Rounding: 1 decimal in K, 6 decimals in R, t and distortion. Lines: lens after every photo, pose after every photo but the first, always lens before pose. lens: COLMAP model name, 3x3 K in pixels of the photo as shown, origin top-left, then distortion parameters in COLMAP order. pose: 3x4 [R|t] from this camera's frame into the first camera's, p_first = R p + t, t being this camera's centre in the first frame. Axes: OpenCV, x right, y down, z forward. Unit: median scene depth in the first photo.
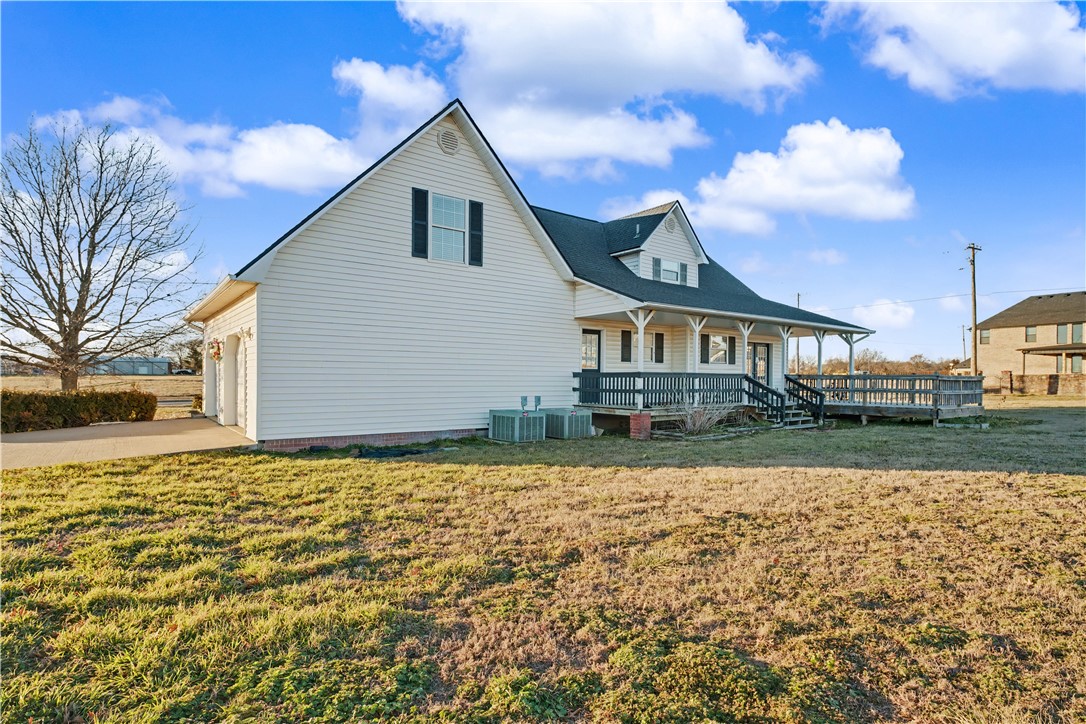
lens RADIAL K [[564.2, 0, 544.4], [0, 564.2, 371.2], [0, 0, 1]] dist [0.005020, 0.000142]
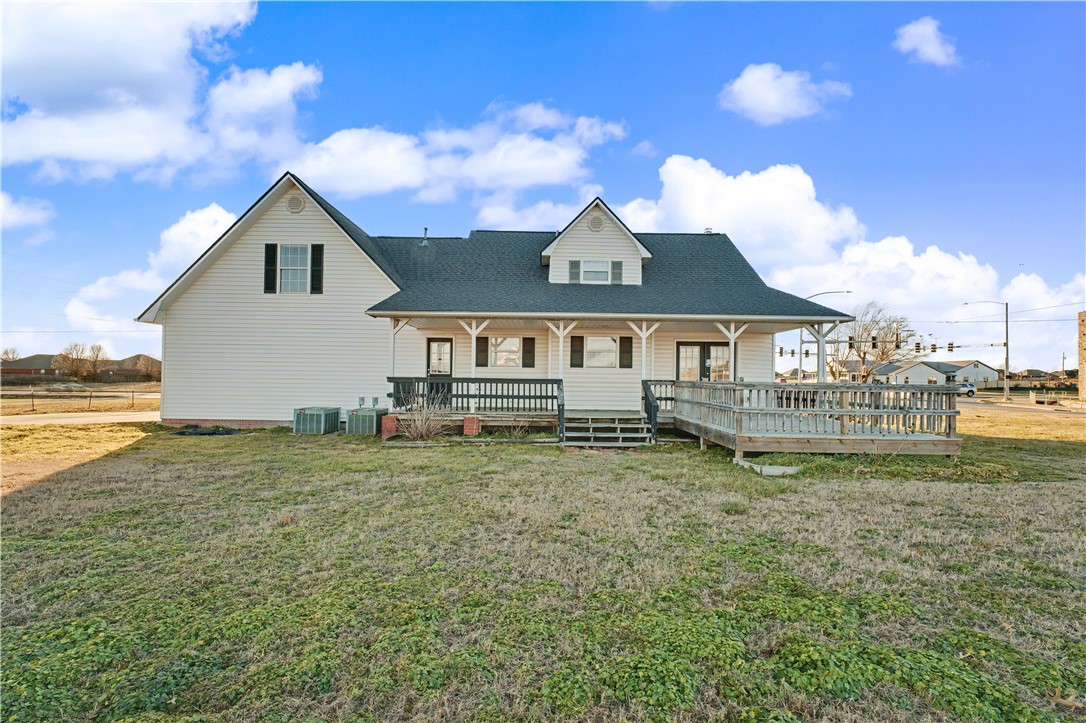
lens RADIAL K [[476.8, 0, 543.9], [0, 476.8, 359.6], [0, 0, 1]] dist [-0.000882, 0.000211]
pose [[0.784097, -0.025777, -0.620102, 0.800875], [-0.003318, 0.998949, -0.045721, 0.008724], [0.620629, 0.037907, 0.783188, 0.403724]]
